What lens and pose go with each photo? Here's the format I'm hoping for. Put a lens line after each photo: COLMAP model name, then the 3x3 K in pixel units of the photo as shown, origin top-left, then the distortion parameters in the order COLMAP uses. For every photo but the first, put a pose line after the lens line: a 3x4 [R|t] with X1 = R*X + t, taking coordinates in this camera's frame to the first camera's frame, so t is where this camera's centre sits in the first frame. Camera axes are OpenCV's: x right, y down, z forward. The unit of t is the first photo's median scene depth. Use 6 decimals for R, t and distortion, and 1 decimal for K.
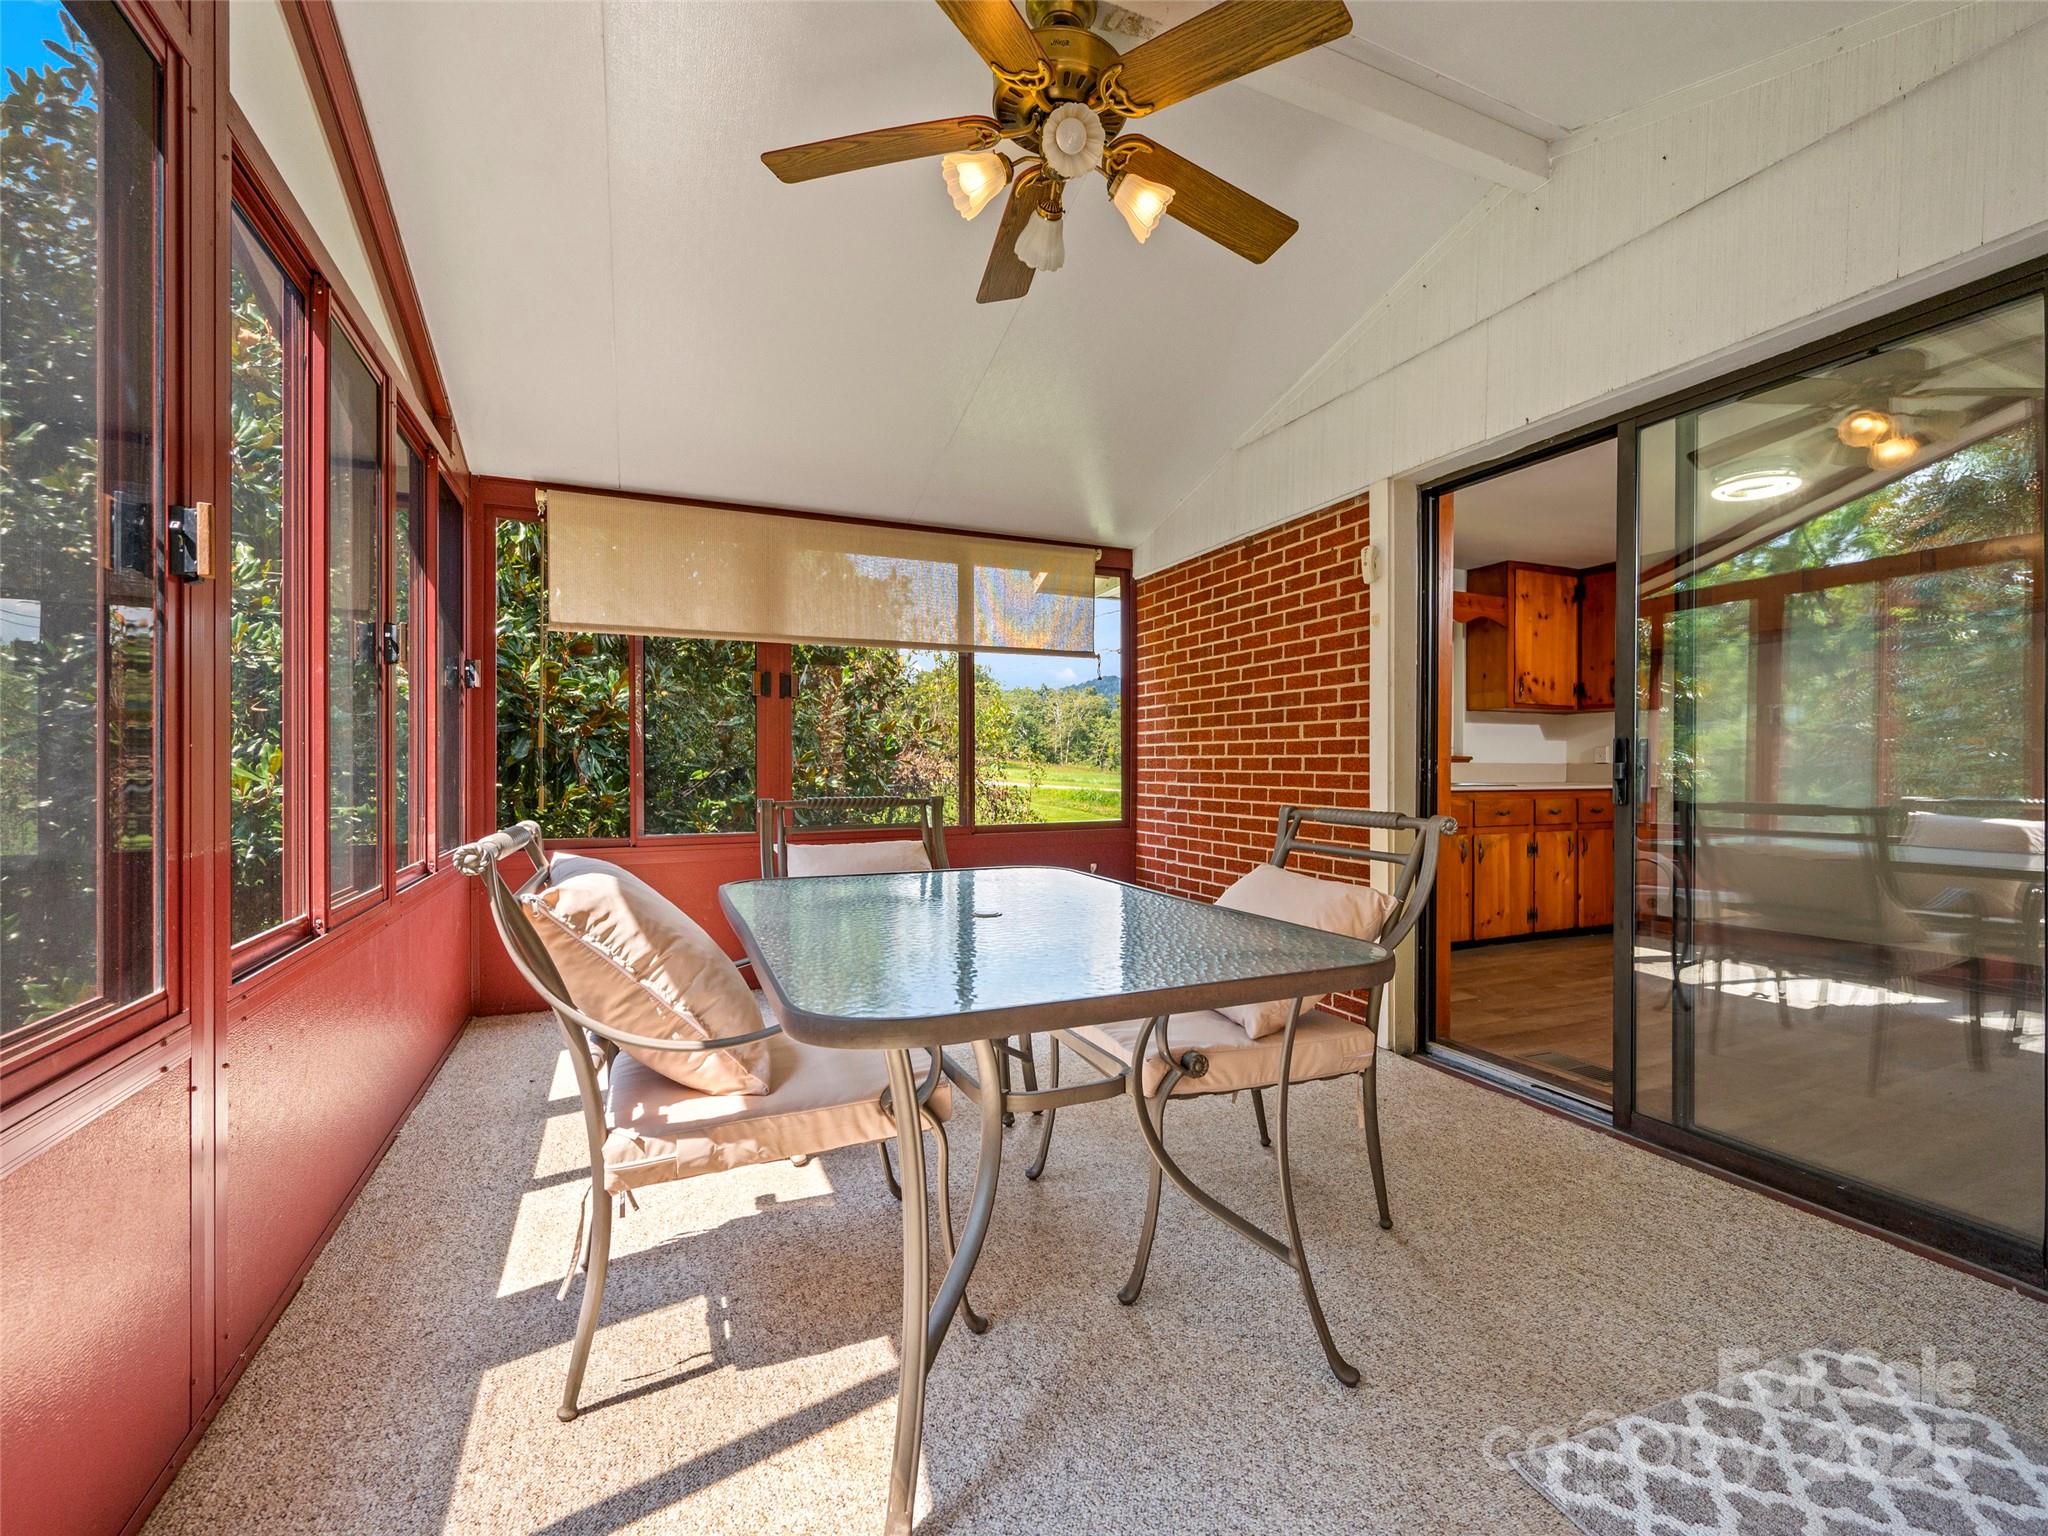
lens RADIAL K [[831.1, 0, 1022.2], [0, 831.1, 758.2], [0, 0, 1]] dist [-0.001623, 0.000776]
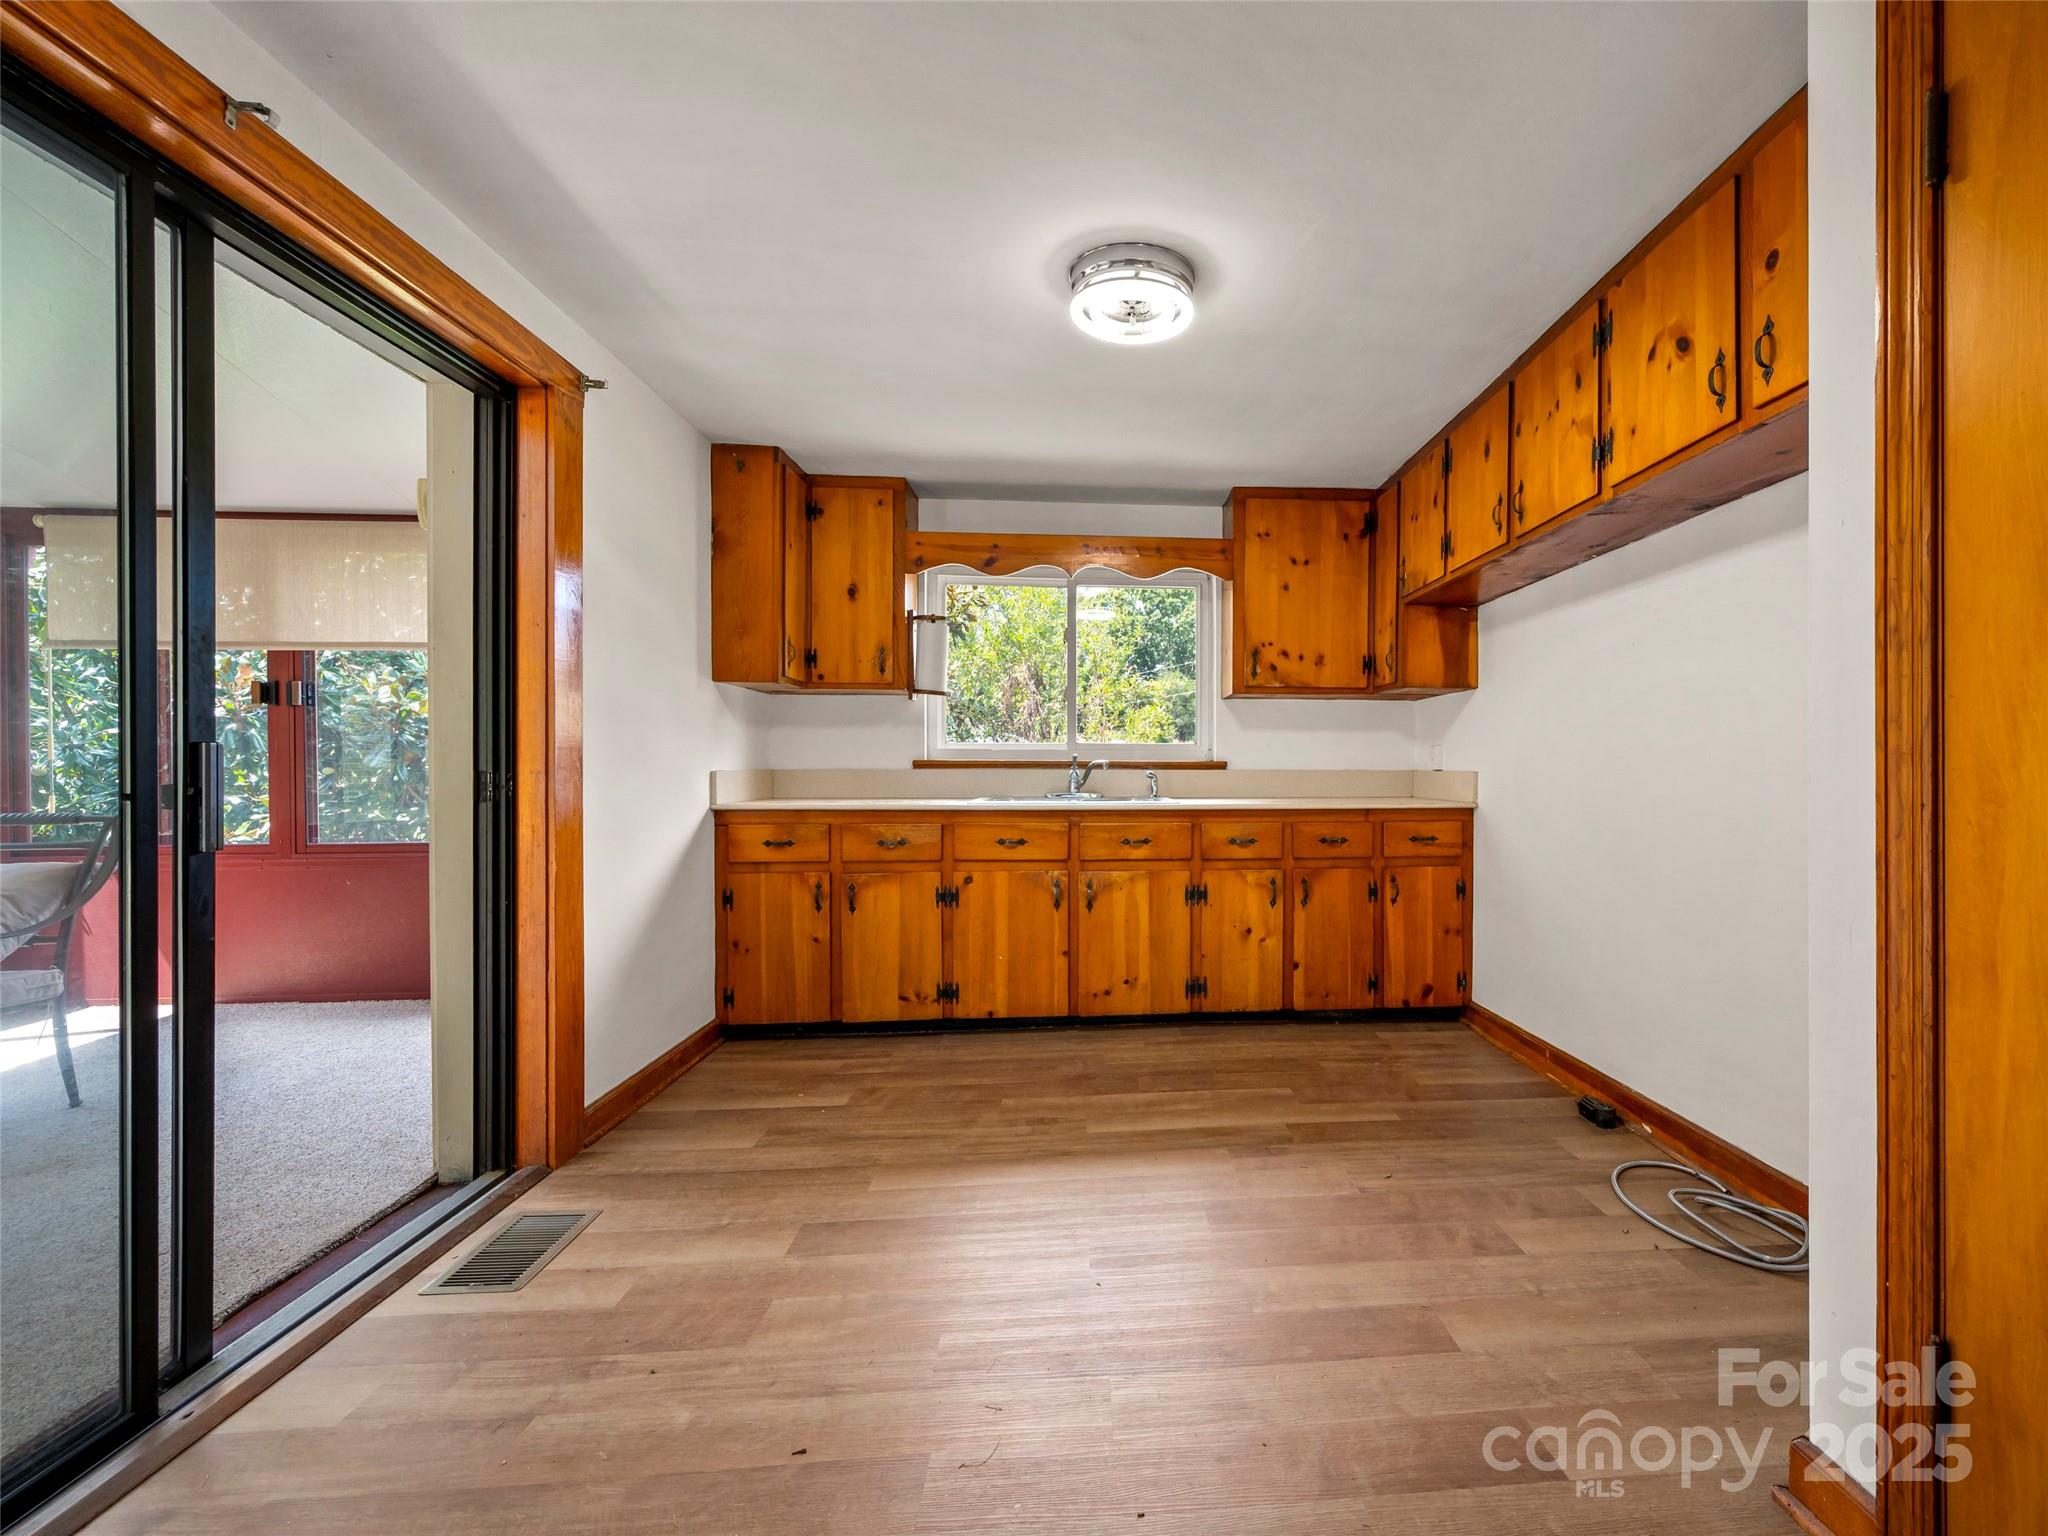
lens RADIAL K [[831.1, 0, 1109.1], [0, 831.1, 775.4], [0, 0, 1]] dist [-0.001623, 0.000776]
pose [[0.950547, -0.000545, -0.310581, 0.754025], [0.006585, 0.999809, 0.018399, -0.004674], [0.310512, -0.019534, 0.950369, 0.305141]]
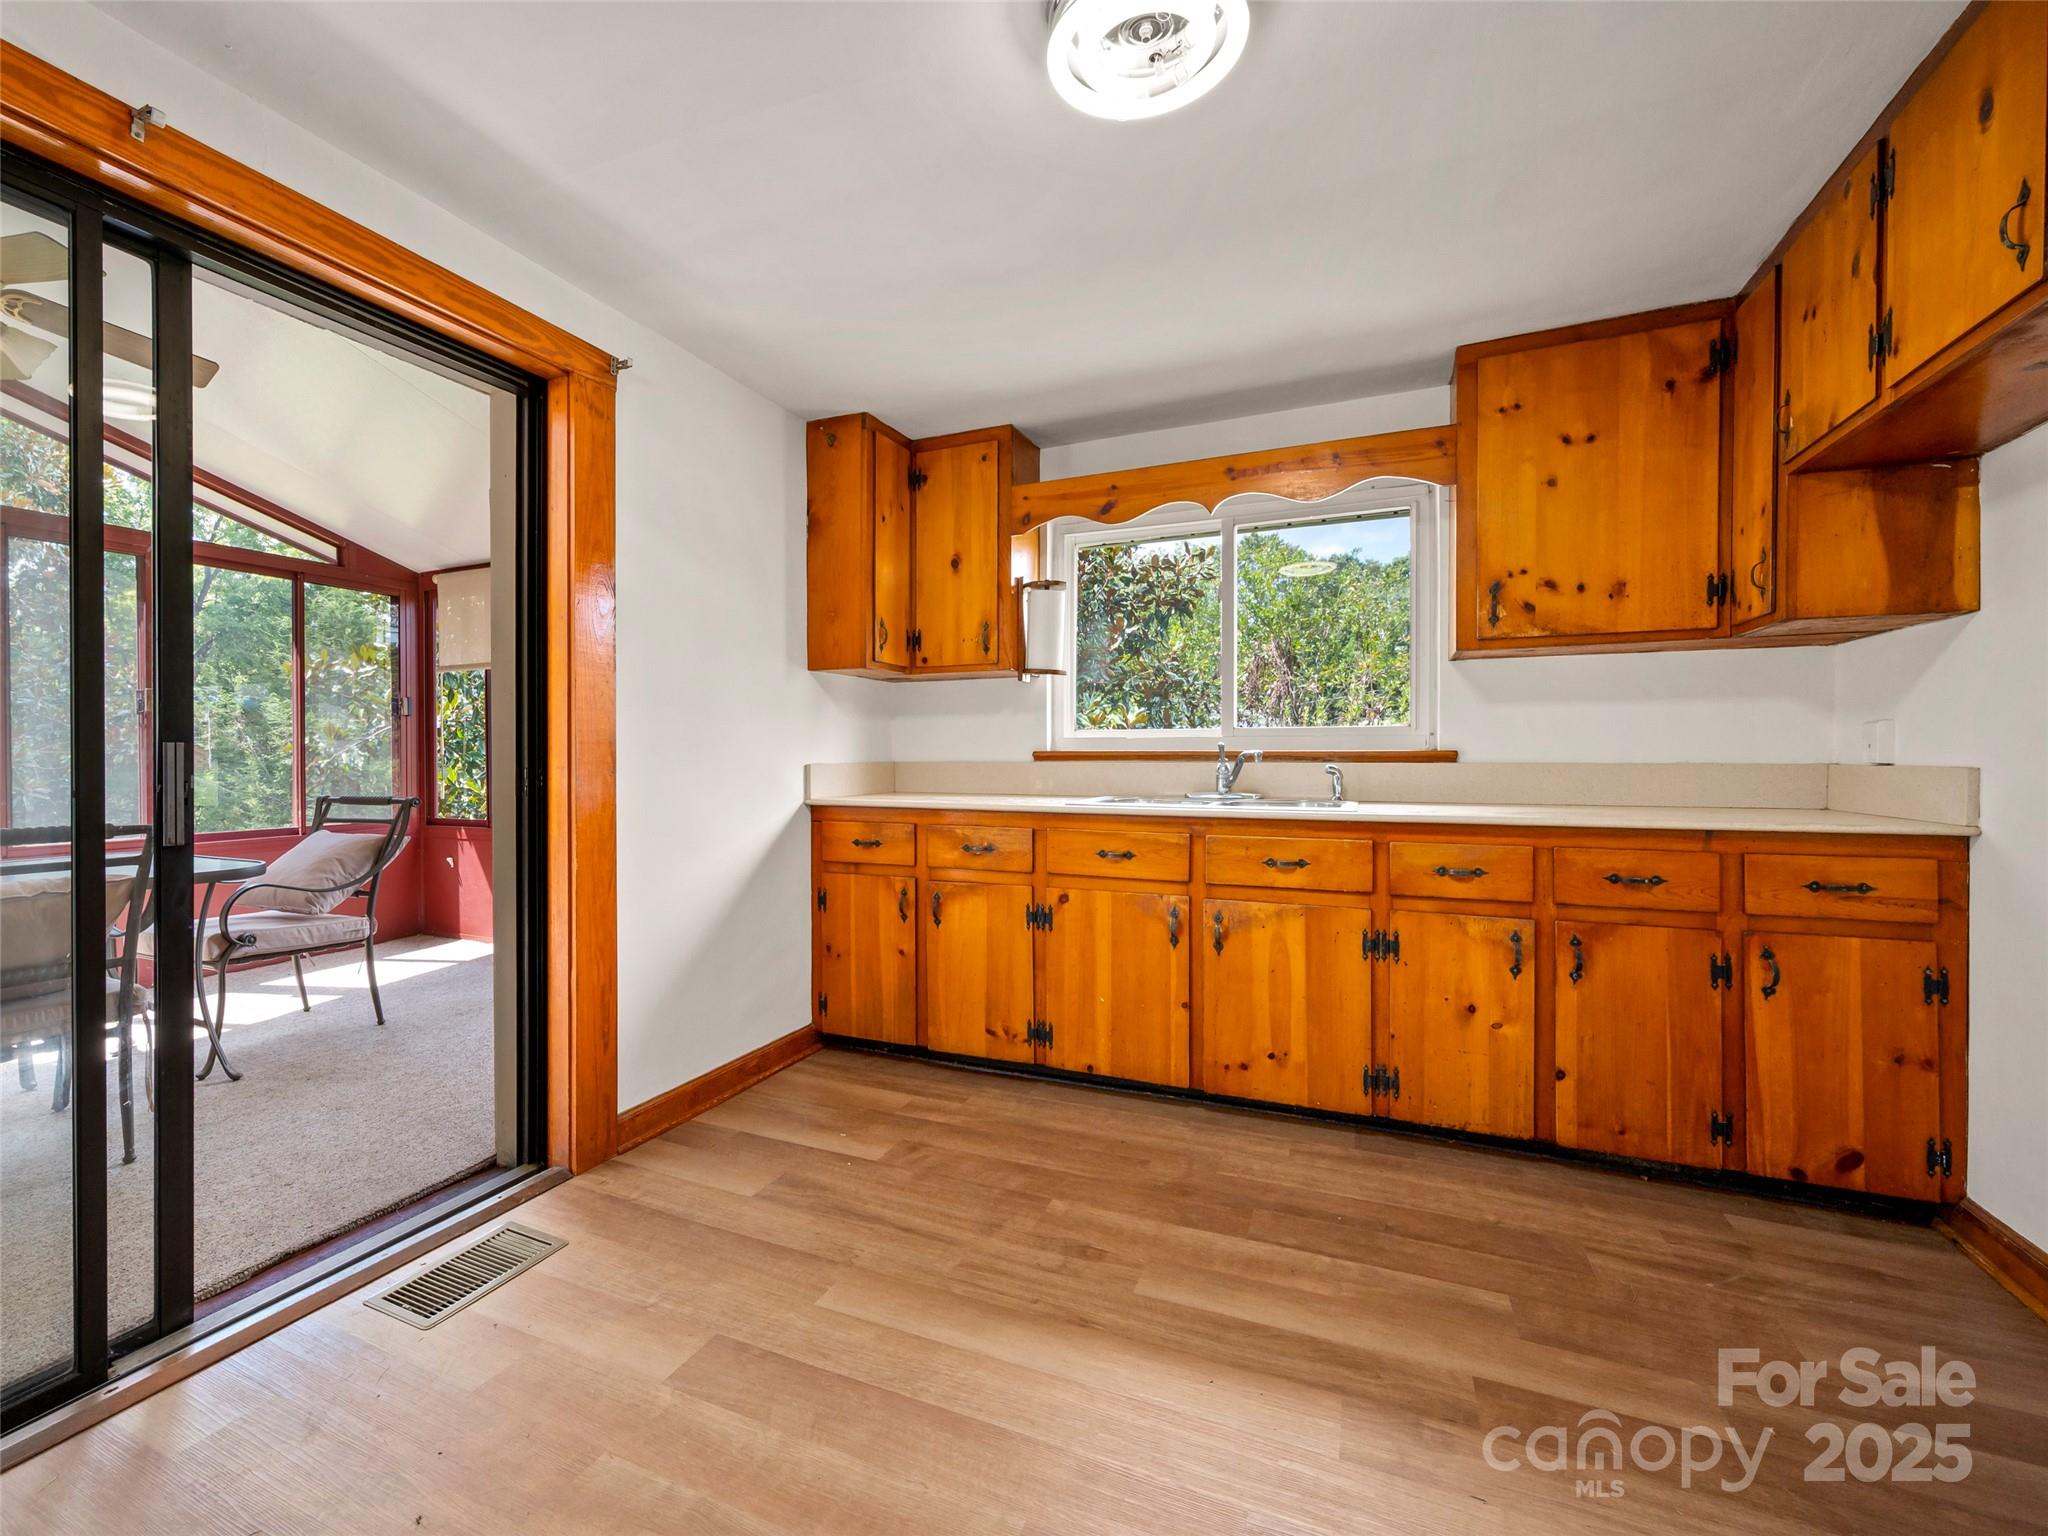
lens RADIAL K [[831.1, 0, 960.9], [0, 831.1, 759.7], [0, 0, 1]] dist [-0.001623, 0.000776]
pose [[0.690113, -0.002064, -0.723699, 0.786572], [0.012495, 0.999881, 0.009063, -0.005747], [0.723594, -0.015297, 0.690056, 0.484432]]
